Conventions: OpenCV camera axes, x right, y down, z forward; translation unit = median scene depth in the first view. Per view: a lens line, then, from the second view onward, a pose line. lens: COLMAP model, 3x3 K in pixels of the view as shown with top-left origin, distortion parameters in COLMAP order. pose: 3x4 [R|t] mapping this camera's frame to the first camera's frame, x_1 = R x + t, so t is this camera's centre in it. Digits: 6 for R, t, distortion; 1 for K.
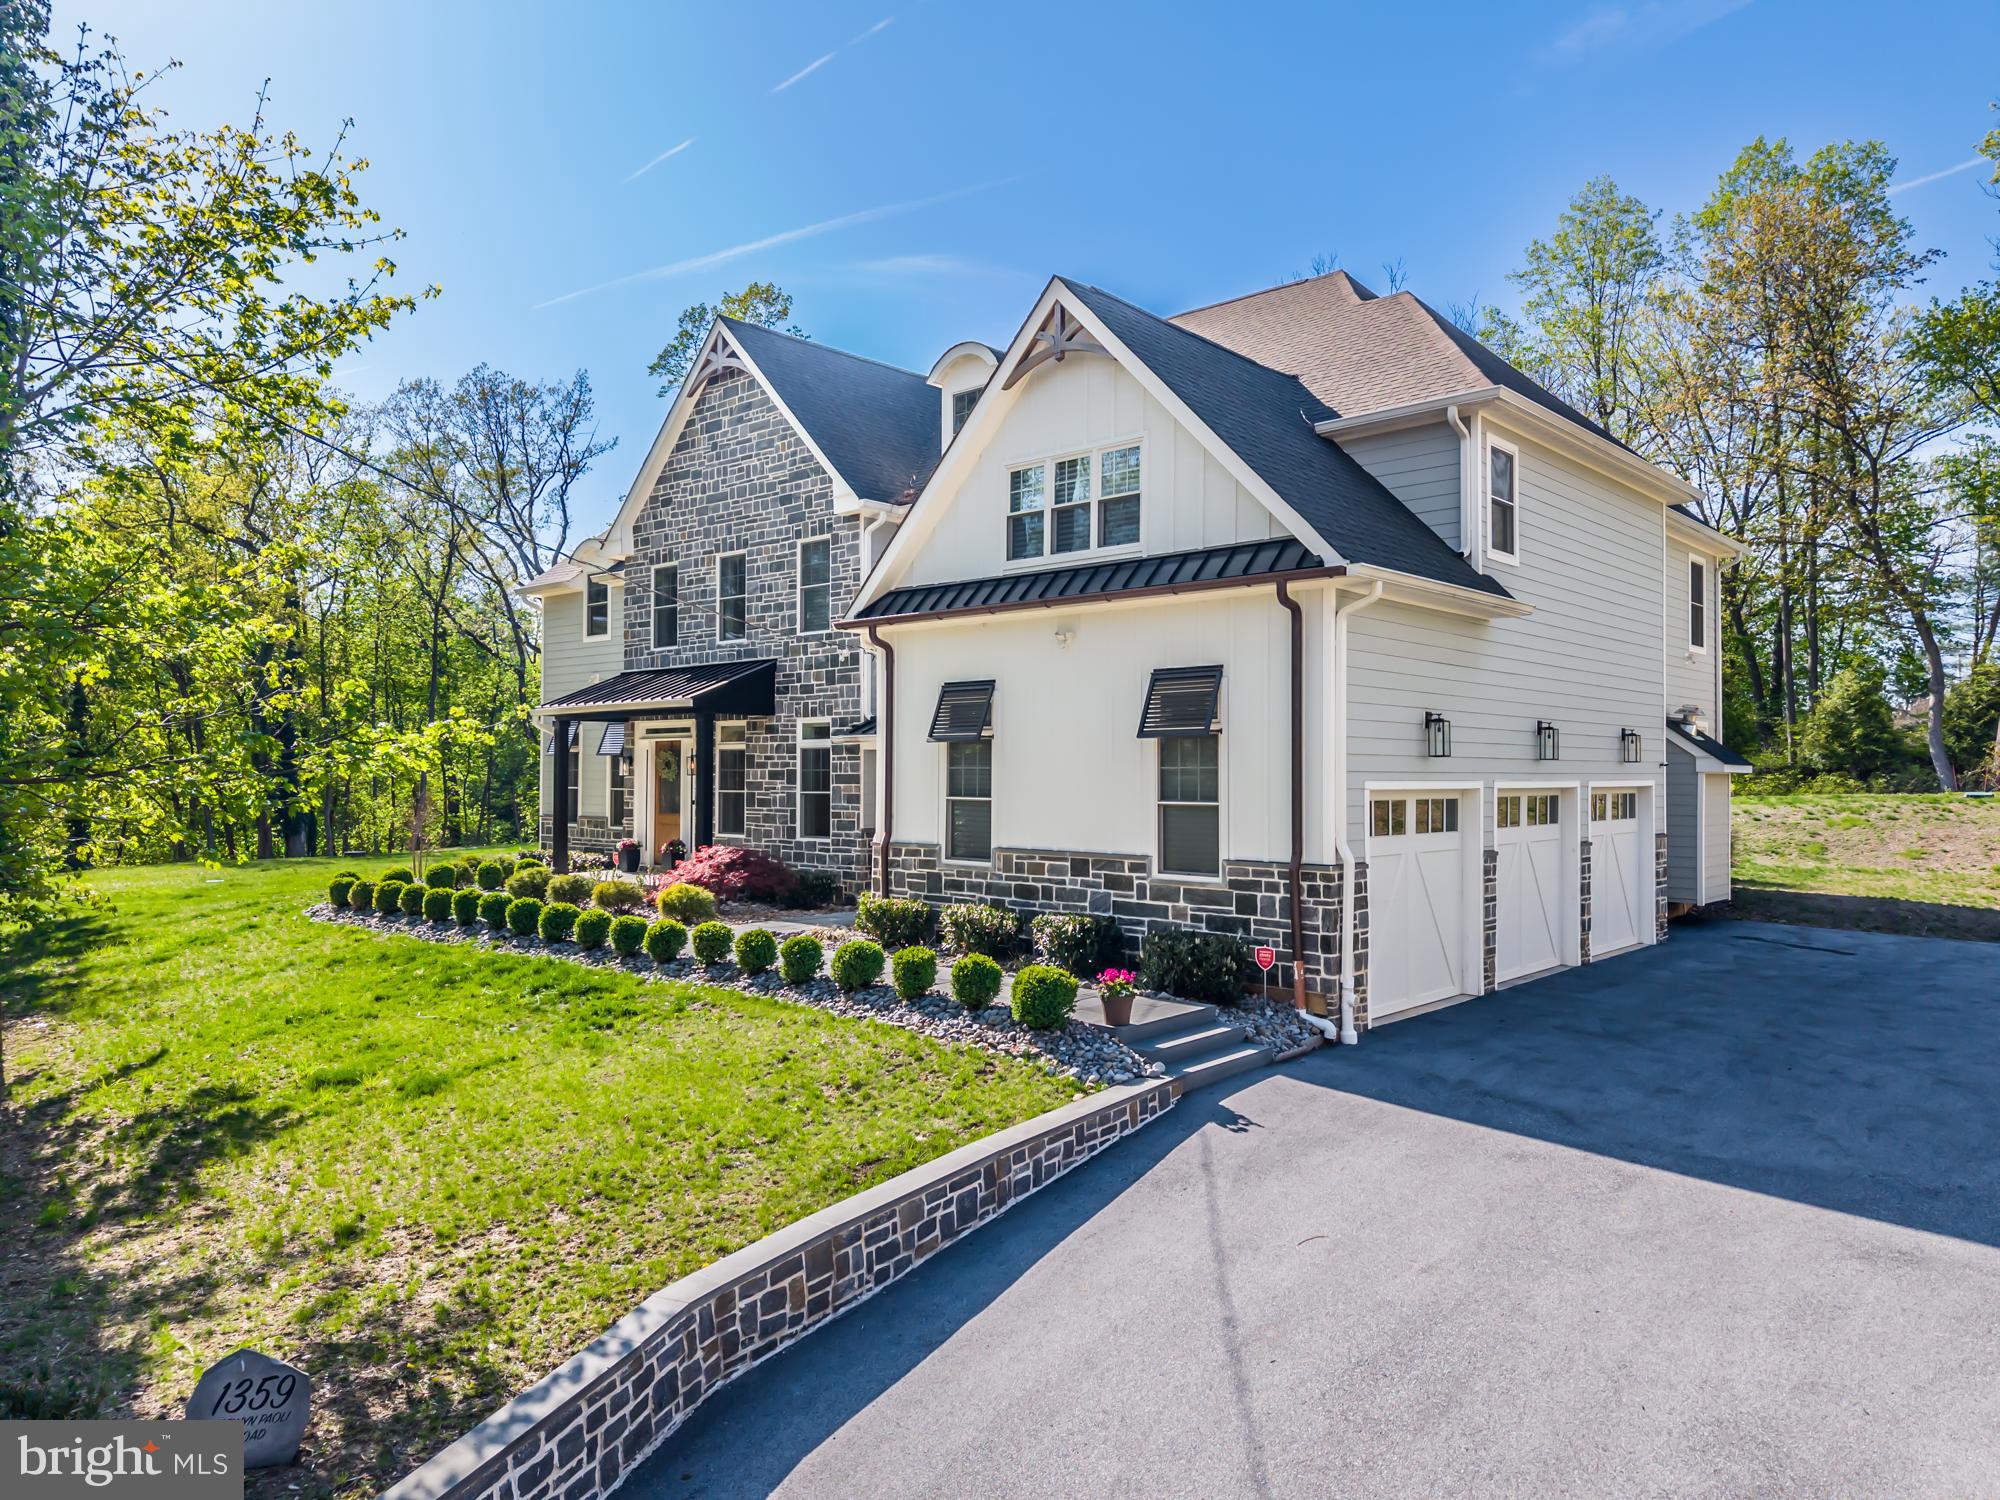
lens RADIAL K [[1313.9, 0, 1031.0], [0, 1313.9, 742.9], [0, 0, 1]] dist [0.154512, -0.000811]
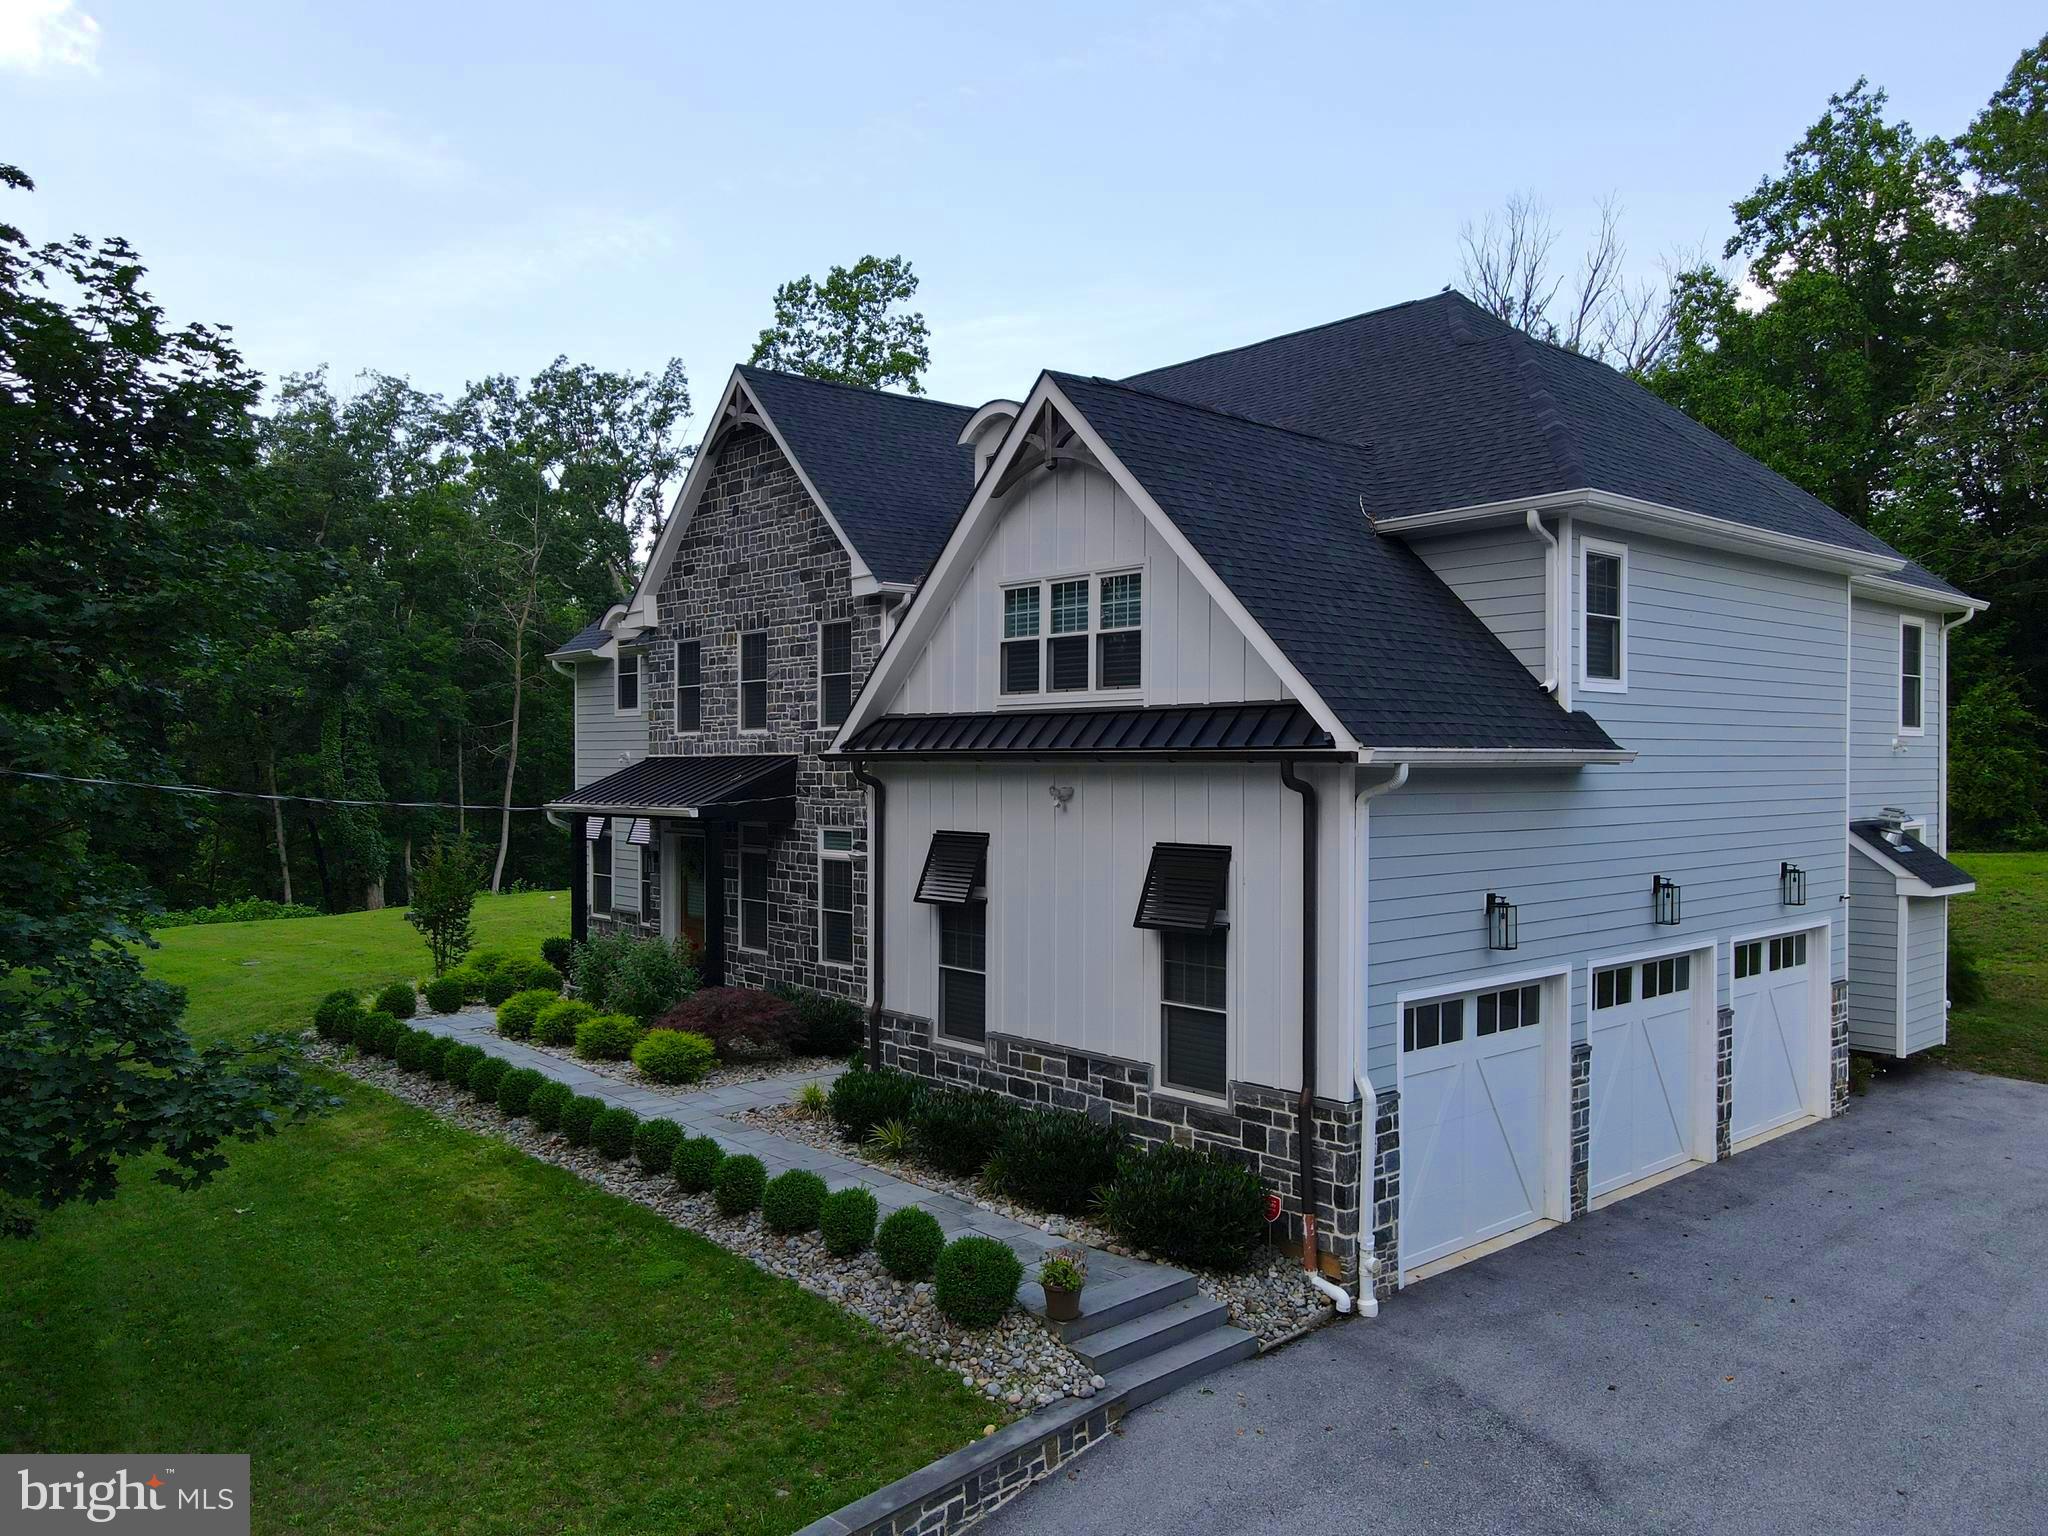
lens RADIAL K [[1513.5, 0, 1024.0], [0, 1513.5, 768.0], [0, 0, 1]] dist [0.001962, 0.146346]
pose [[0.992549, -0.003021, -0.121809, 0.115863], [0.006341, 0.999619, 0.026879, -0.118361], [0.121681, -0.027451, 0.992190, 0.030170]]
